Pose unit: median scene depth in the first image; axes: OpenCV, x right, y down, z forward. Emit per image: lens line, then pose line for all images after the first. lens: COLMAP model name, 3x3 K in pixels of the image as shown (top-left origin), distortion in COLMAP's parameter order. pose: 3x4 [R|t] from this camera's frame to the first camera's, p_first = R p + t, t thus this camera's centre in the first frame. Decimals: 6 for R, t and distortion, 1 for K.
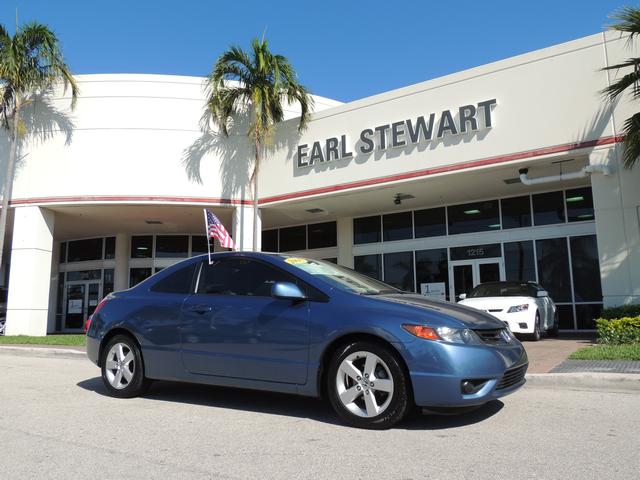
lens RADIAL K [[514.9, 0, 320.0], [0, 514.9, 240.0], [0, 0, 1]] dist [-0.006322, 0.004444]
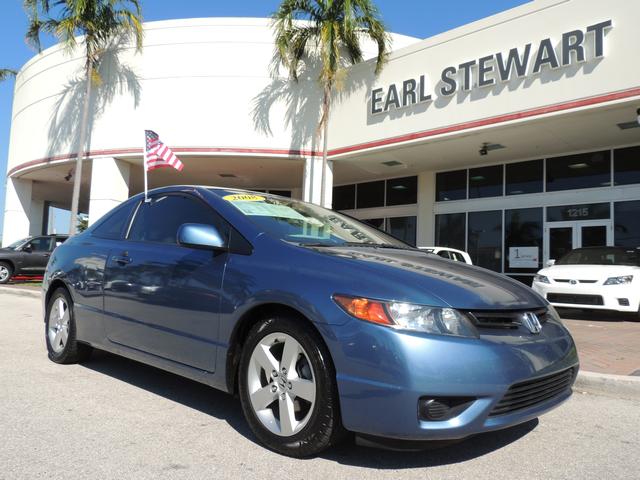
lens RADIAL K [[514.9, 0, 320.0], [0, 514.9, 240.0], [0, 0, 1]] dist [-0.006322, 0.004444]
pose [[0.980115, 0.032354, -0.195776, 0.054884], [-0.017533, 0.996879, 0.076969, 0.011418], [0.197656, -0.072006, 0.977623, 0.086770]]
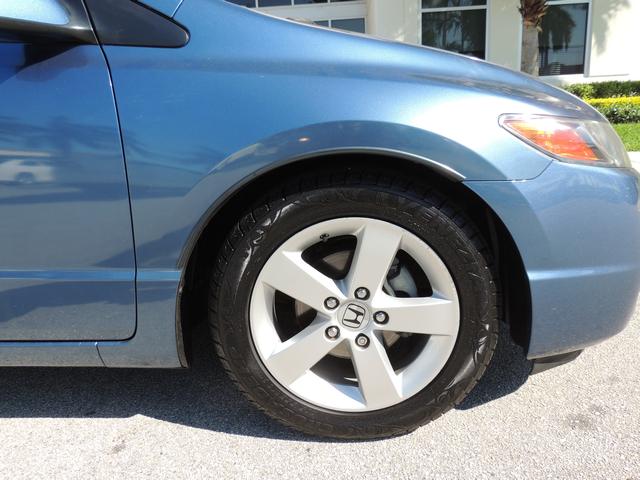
lens RADIAL K [[514.9, 0, 320.0], [0, 514.9, 240.0], [0, 0, 1]] dist [-0.006322, 0.004444]
pose [[0.865375, -0.150889, 0.477868, -0.015340], [-0.037330, 0.931532, 0.361738, 0.027186], [-0.499732, -0.330878, 0.800492, 0.169124]]
